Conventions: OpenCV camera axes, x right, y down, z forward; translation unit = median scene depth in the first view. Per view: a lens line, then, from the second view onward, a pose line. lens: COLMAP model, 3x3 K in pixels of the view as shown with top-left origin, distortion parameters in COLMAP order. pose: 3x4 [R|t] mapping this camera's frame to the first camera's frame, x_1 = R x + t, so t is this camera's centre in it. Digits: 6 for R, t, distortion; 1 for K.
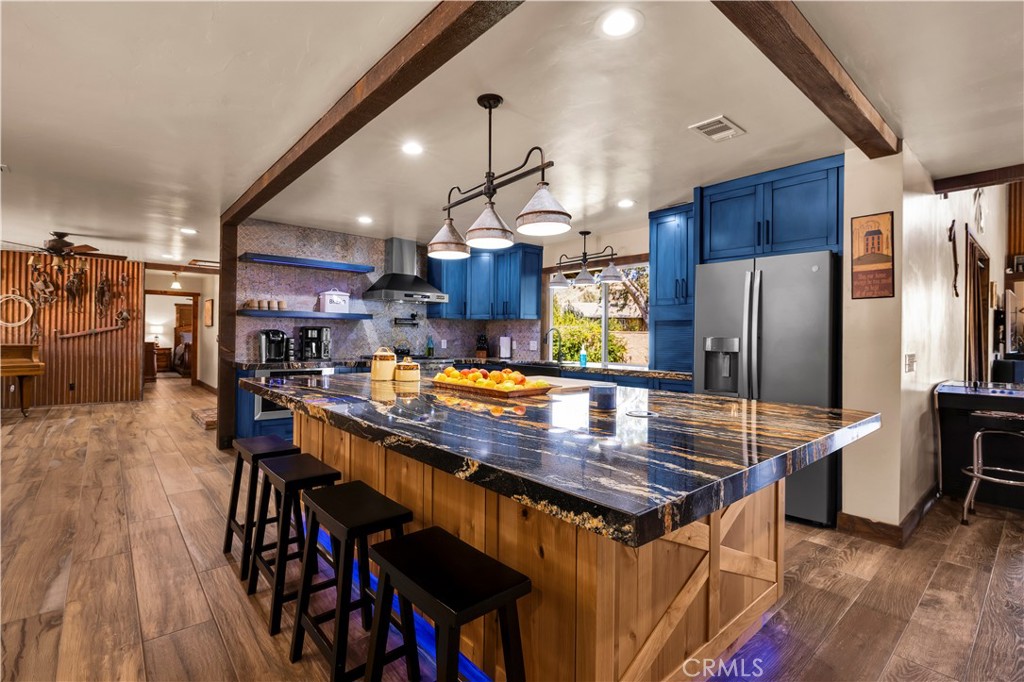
lens RADIAL K [[433.0, 0, 512.0], [0, 433.0, 341.0], [0, 0, 1]] dist [-0.000005, 0.000002]
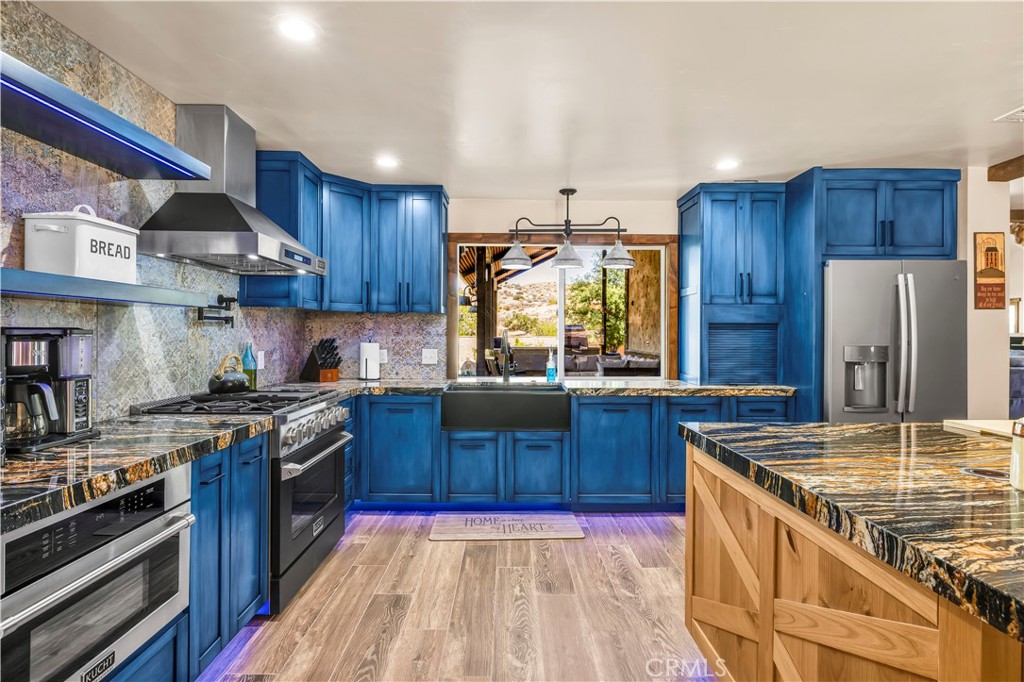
lens RADIAL K [[482.9, 0, 512.0], [0, 482.9, 341.0], [0, 0, 1]] dist [0.000677, 0.000133]
pose [[0.683455, -0.018112, 0.729768, -0.564299], [0.009717, 0.999829, 0.015715, -0.031608], [-0.729928, -0.003649, 0.683514, 0.669022]]
